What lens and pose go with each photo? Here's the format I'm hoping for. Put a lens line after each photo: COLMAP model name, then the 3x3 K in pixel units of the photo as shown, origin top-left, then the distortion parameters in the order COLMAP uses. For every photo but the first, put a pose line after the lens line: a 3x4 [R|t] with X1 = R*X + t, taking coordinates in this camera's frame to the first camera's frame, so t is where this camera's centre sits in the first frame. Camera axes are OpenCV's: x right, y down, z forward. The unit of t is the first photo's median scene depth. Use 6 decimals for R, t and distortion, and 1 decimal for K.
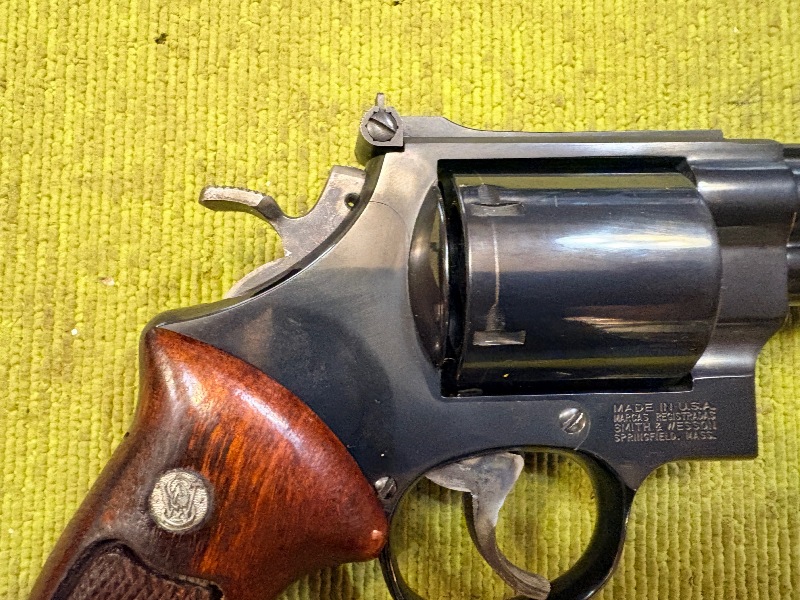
lens RADIAL K [[609.2, 0, 403.2], [0, 609.2, 300.8], [0, 0, 1]] dist [0.011498, -0.003471]
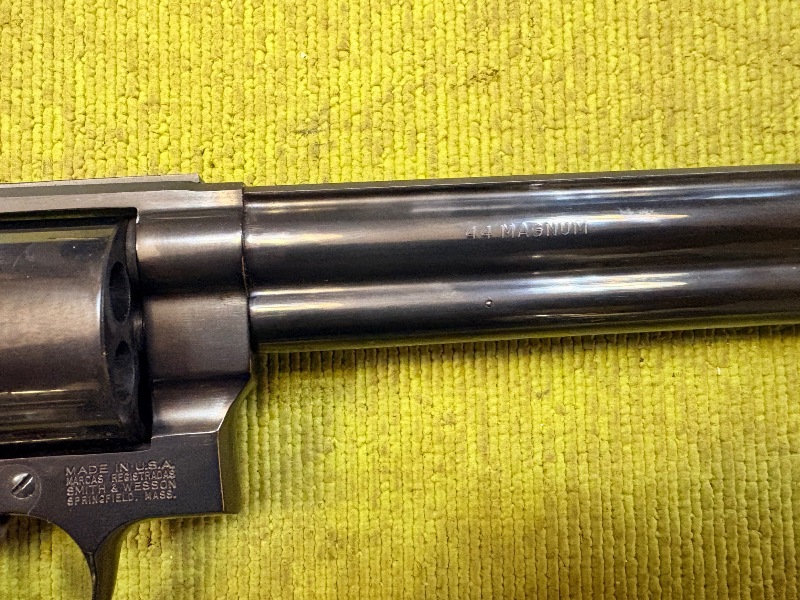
lens RADIAL K [[609.2, 0, 398.9], [0, 609.2, 296.6], [0, 0, 1]] dist [0.011498, -0.003471]
pose [[0.999449, -0.033002, -0.003501, 0.686572], [0.033096, 0.998958, 0.031426, -0.088639], [0.002460, -0.031524, 0.999500, 0.030242]]
